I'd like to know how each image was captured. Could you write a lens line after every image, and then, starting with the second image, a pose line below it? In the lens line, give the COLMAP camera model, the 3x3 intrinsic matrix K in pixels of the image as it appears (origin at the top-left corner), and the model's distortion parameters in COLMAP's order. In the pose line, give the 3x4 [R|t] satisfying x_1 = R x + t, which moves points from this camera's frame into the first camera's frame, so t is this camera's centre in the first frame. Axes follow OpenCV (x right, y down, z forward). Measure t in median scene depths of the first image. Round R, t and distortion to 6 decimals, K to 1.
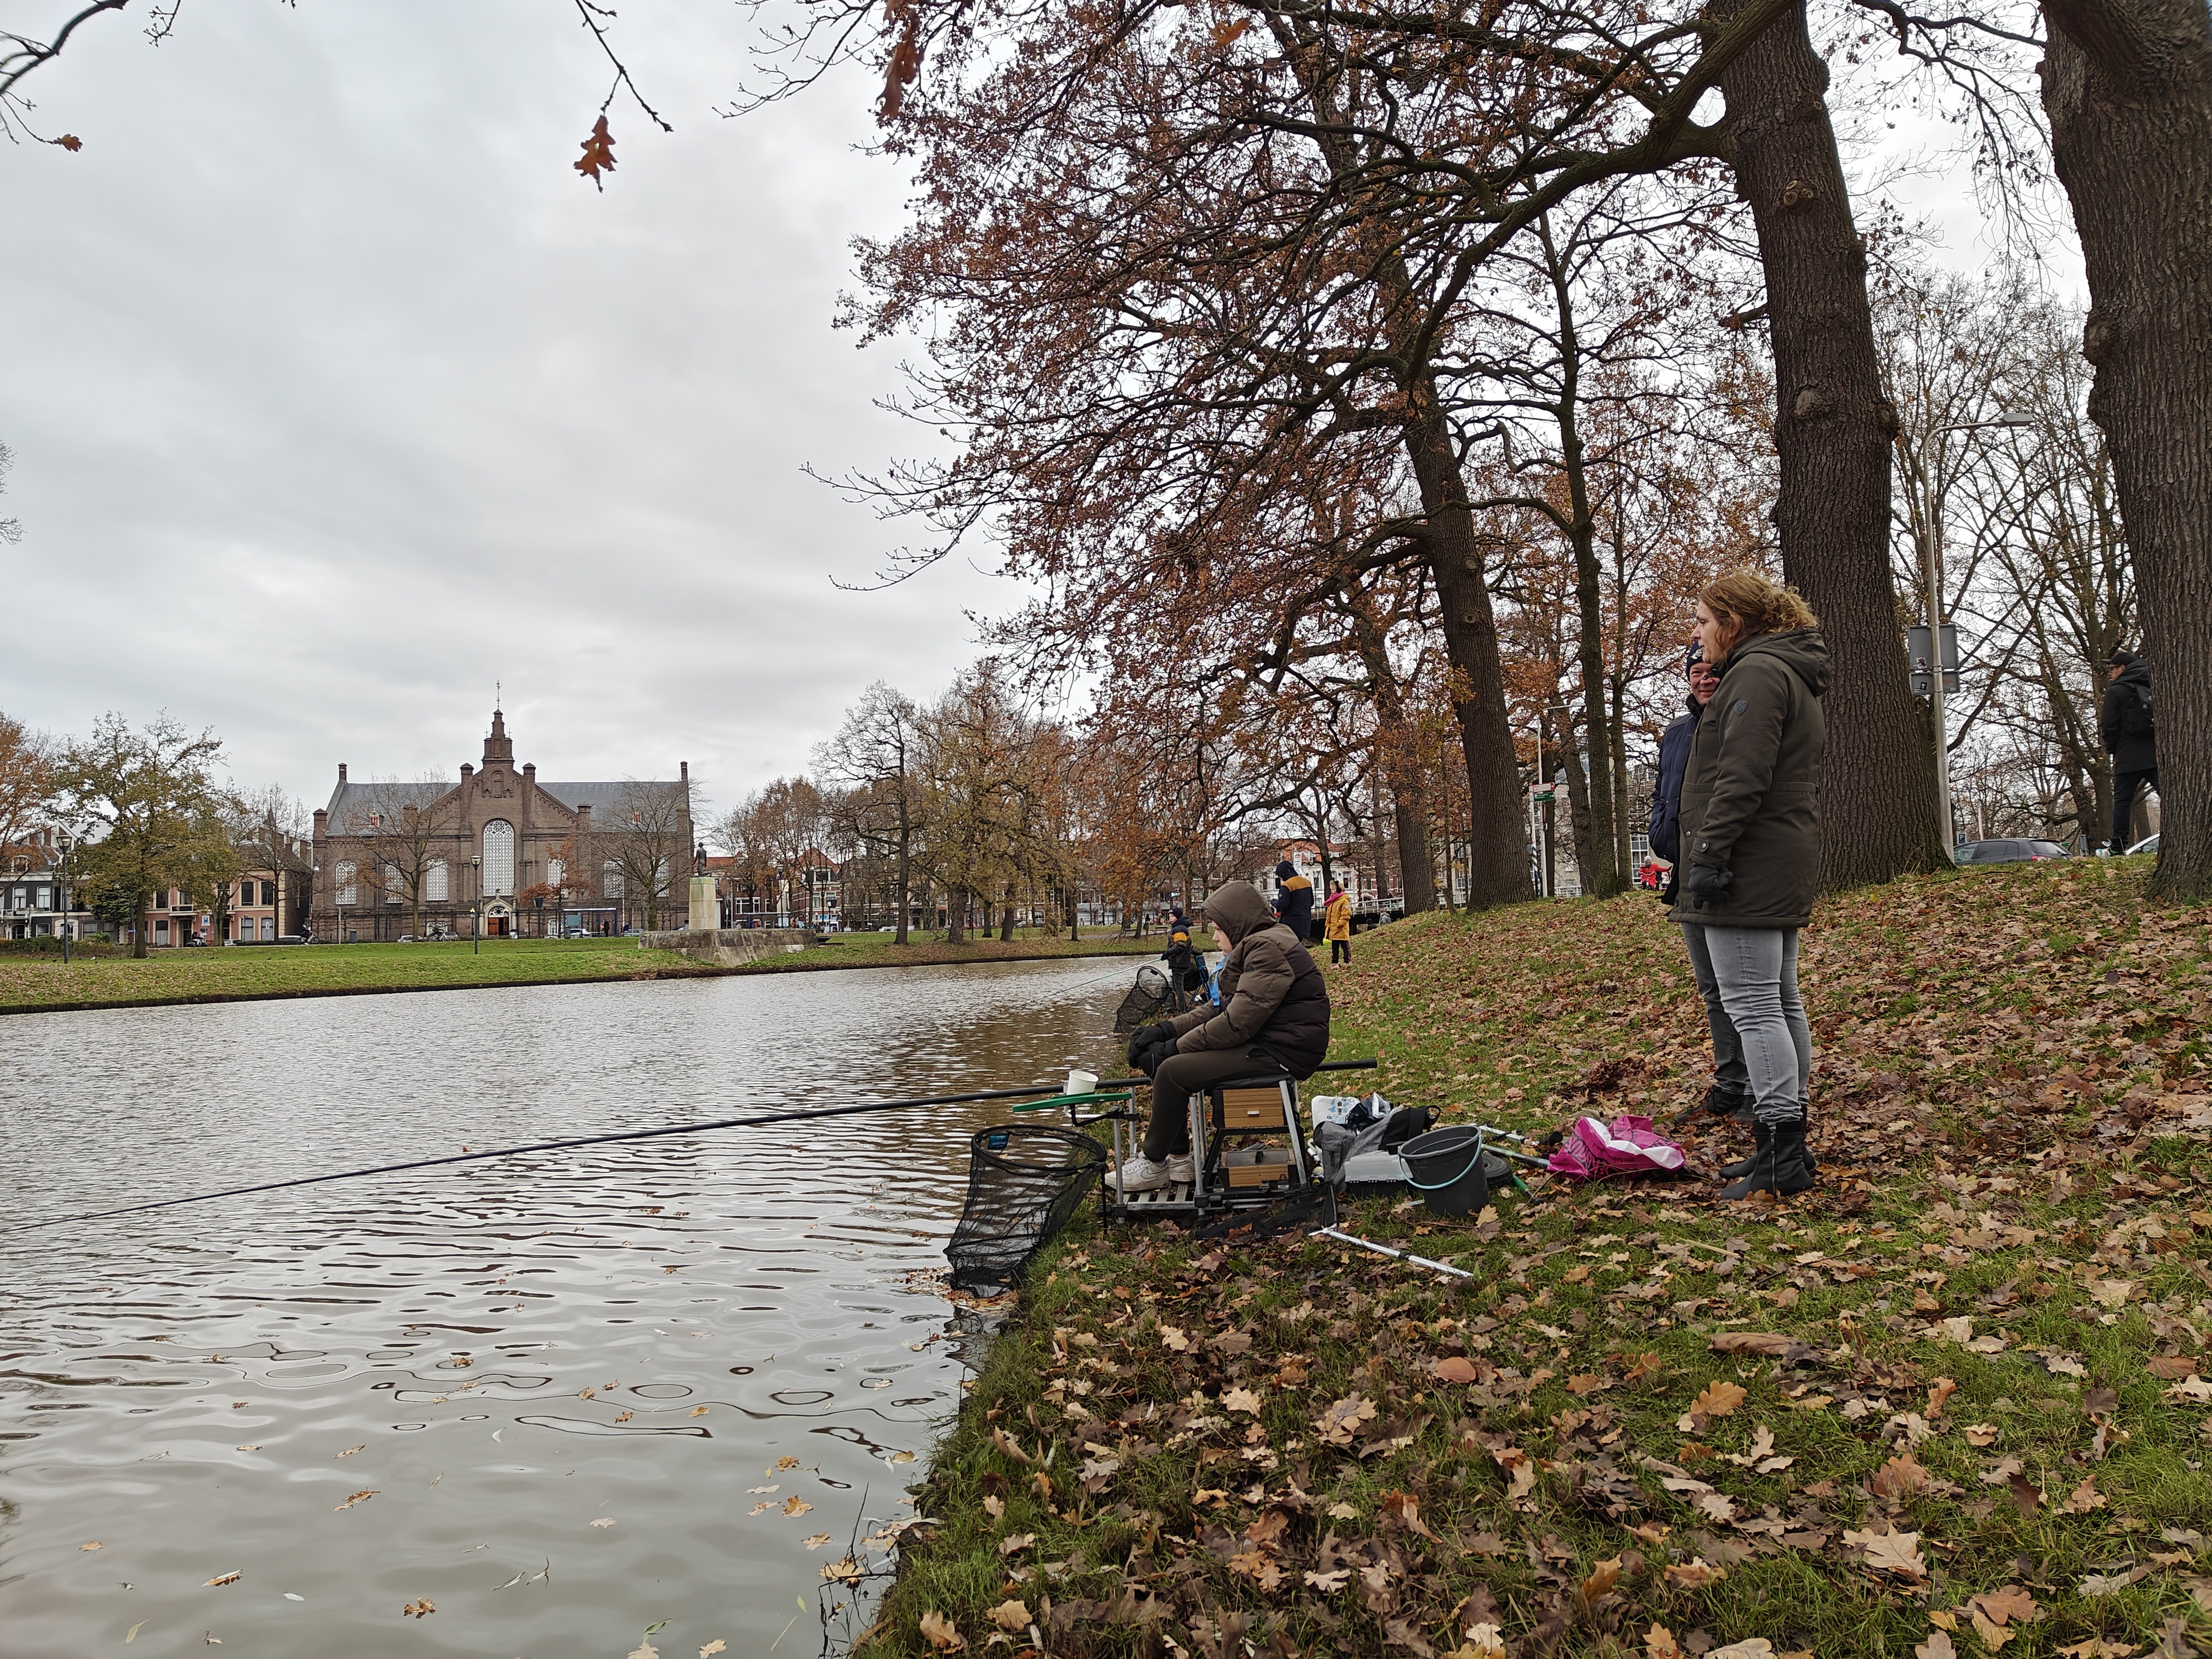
lens RADIAL K [[1509.8, 0, 1120.6], [0, 1509.8, 839.8], [0, 0, 1]] dist [0.057719, -0.077359]
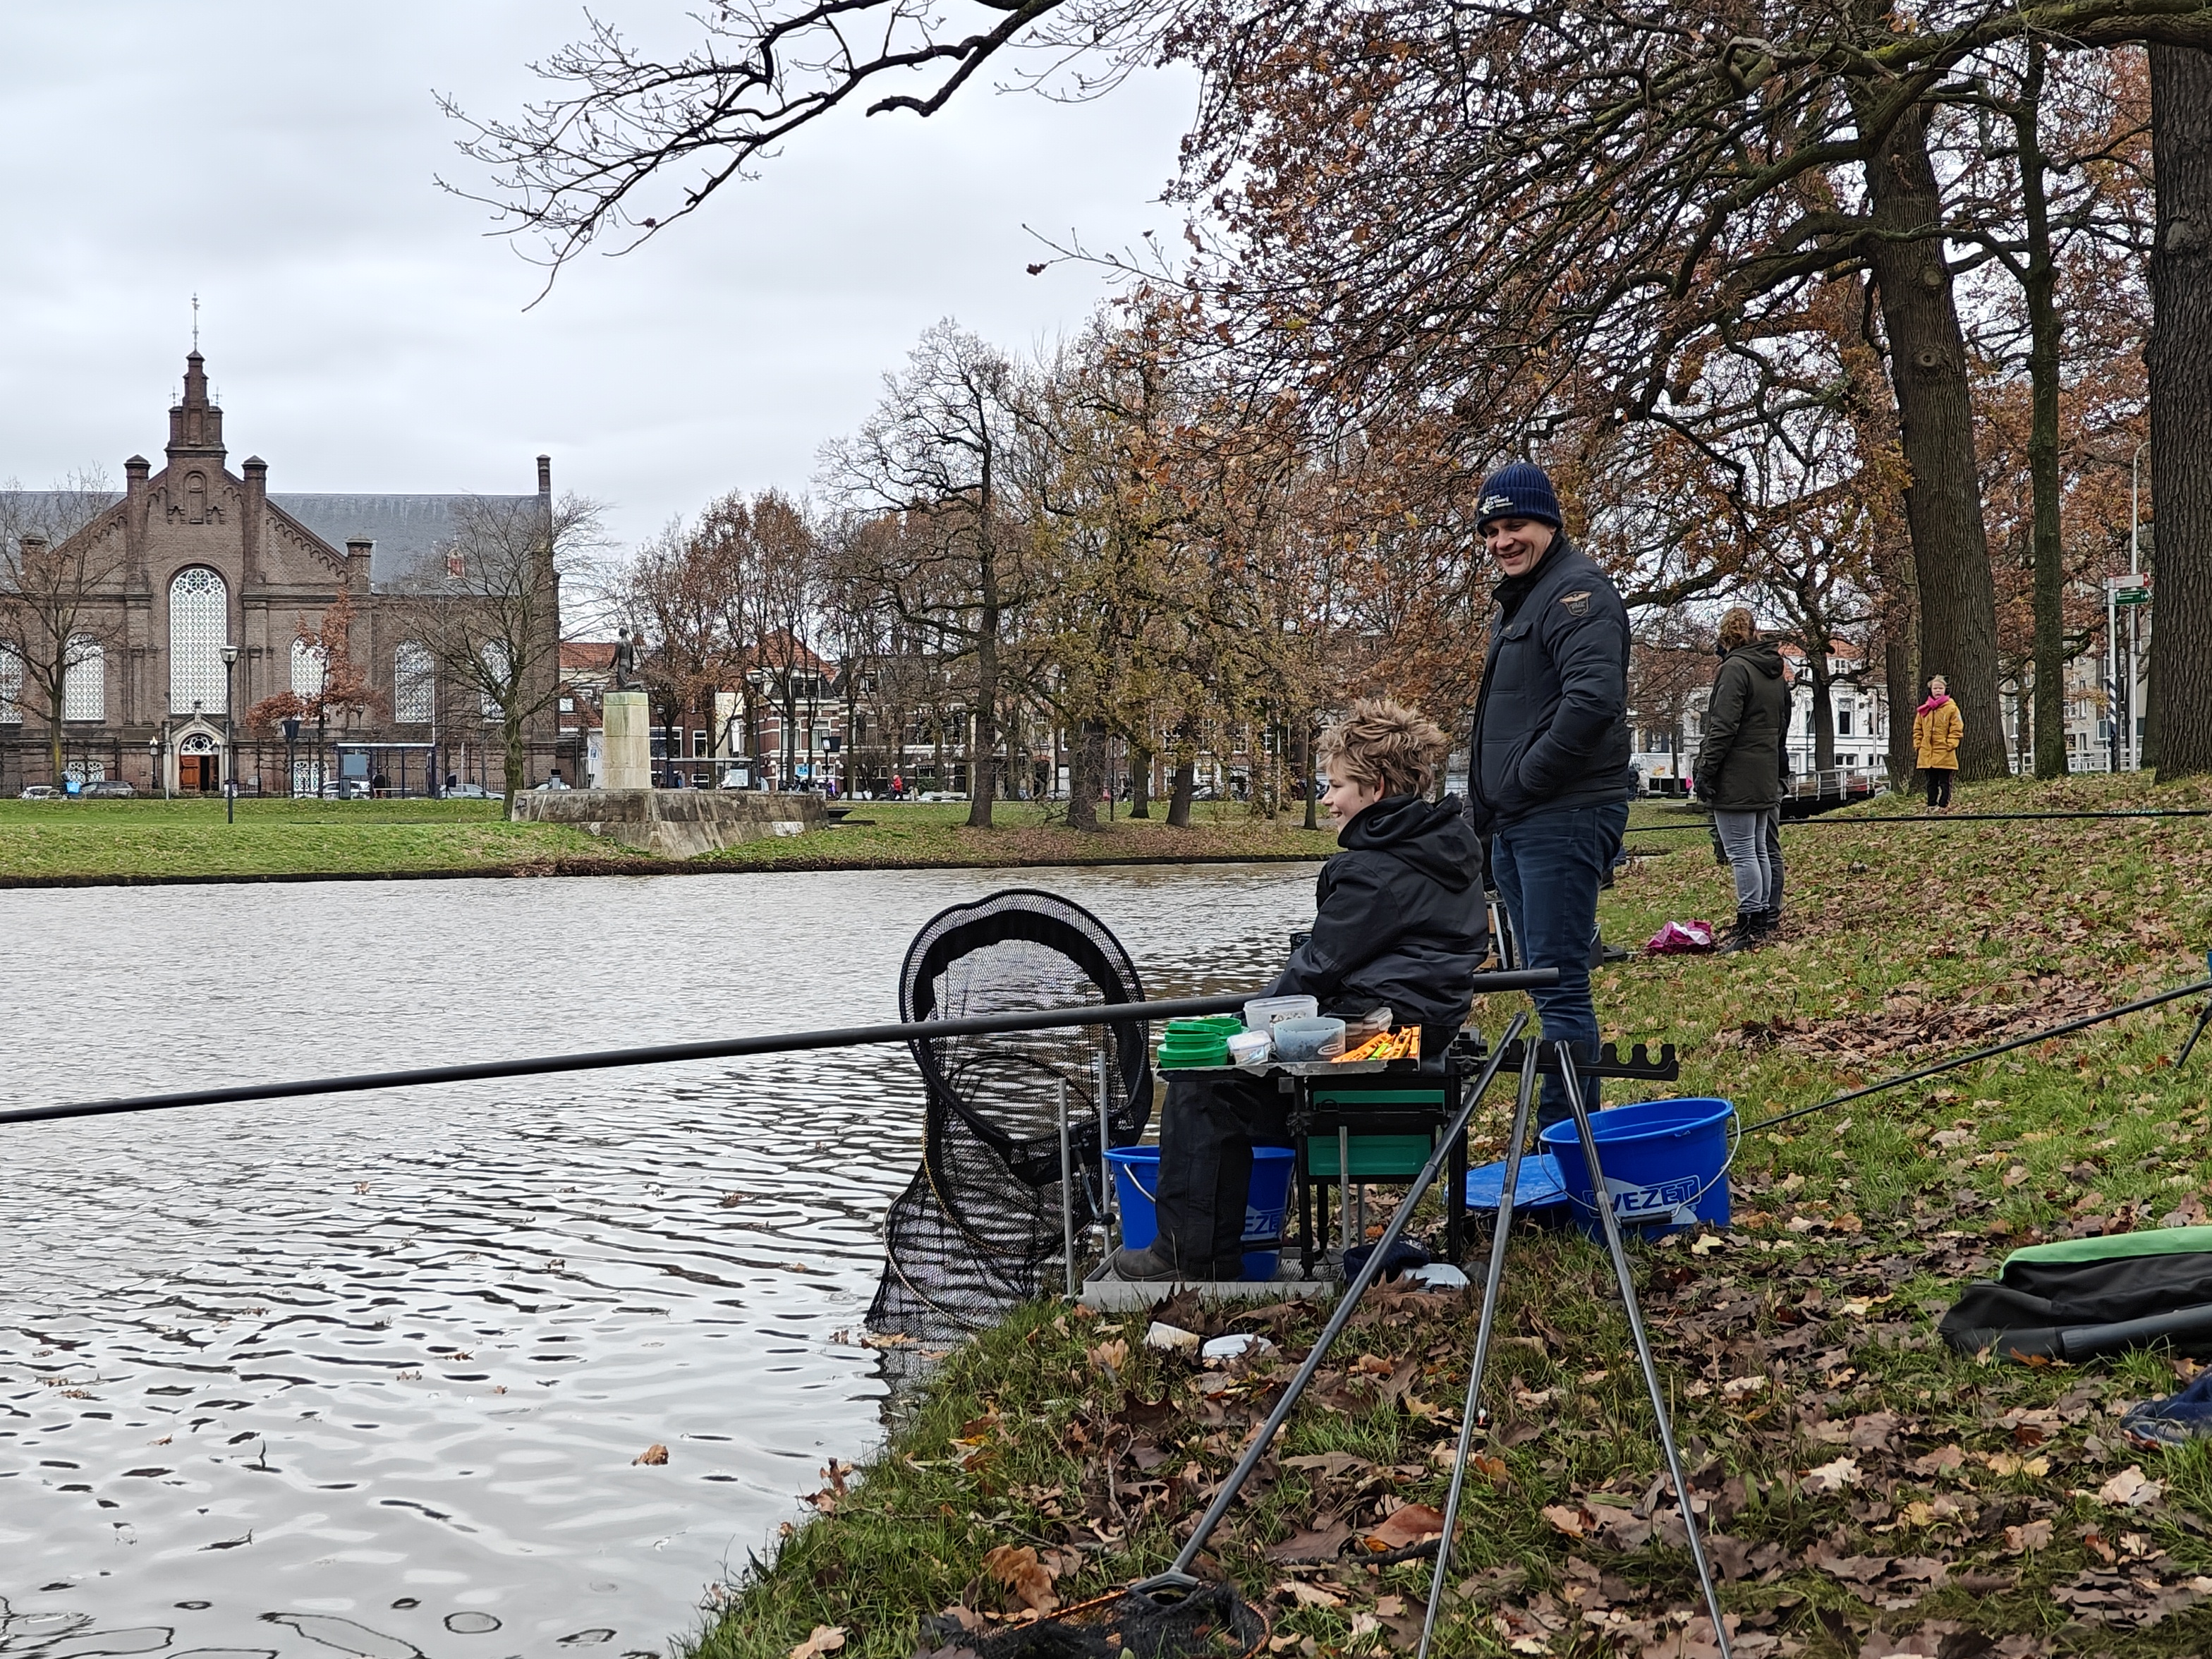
lens RADIAL K [[3259.0, 0, 1106.0], [0, 3259.0, 829.5], [0, 0, 1]] dist [0.083906, 0.074314]
pose [[0.995597, 0.024645, -0.090441, 0.000600], [-0.018600, 0.997573, 0.067091, -0.005047], [0.091875, -0.065113, 0.993639, -0.092077]]
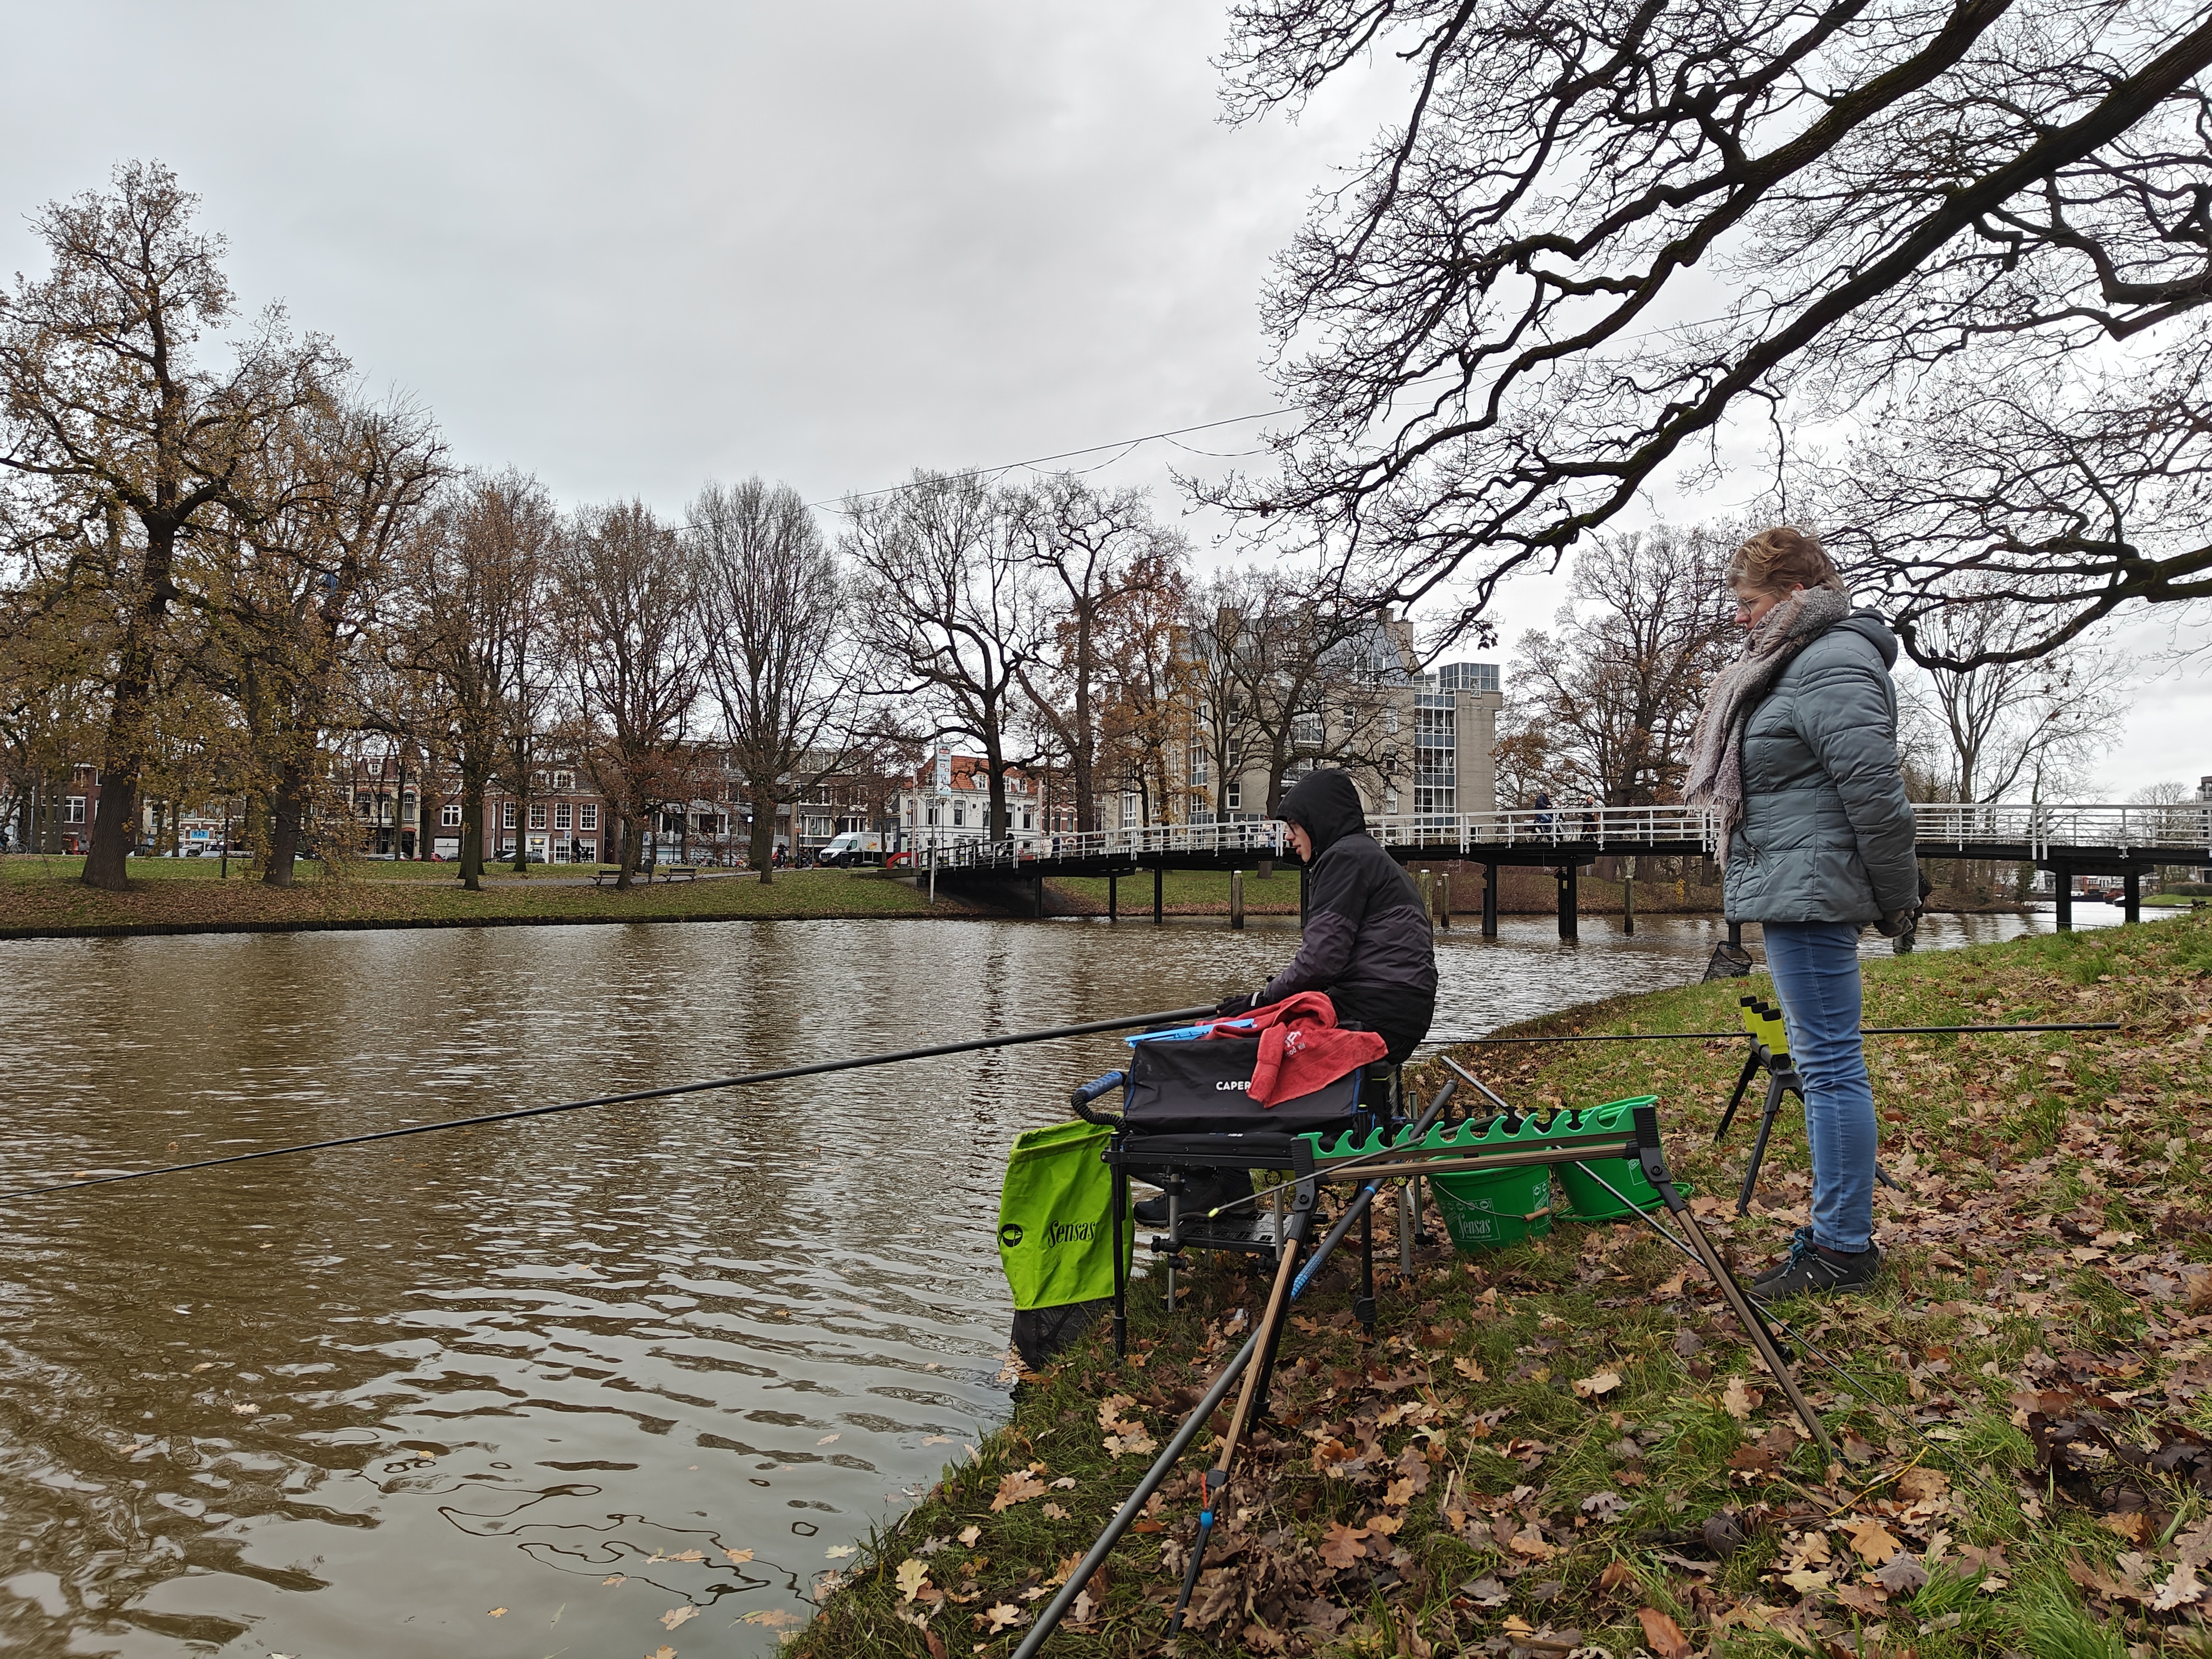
lens RADIAL K [[1509.8, 0, 1120.6], [0, 1509.8, 839.8], [0, 0, 1]] dist [0.057719, -0.077359]
pose [[0.977188, 0.046108, 0.207313, 0.062185], [-0.052270, 0.998336, 0.024343, 0.024712], [-0.205846, -0.034624, 0.977972, 0.411161]]
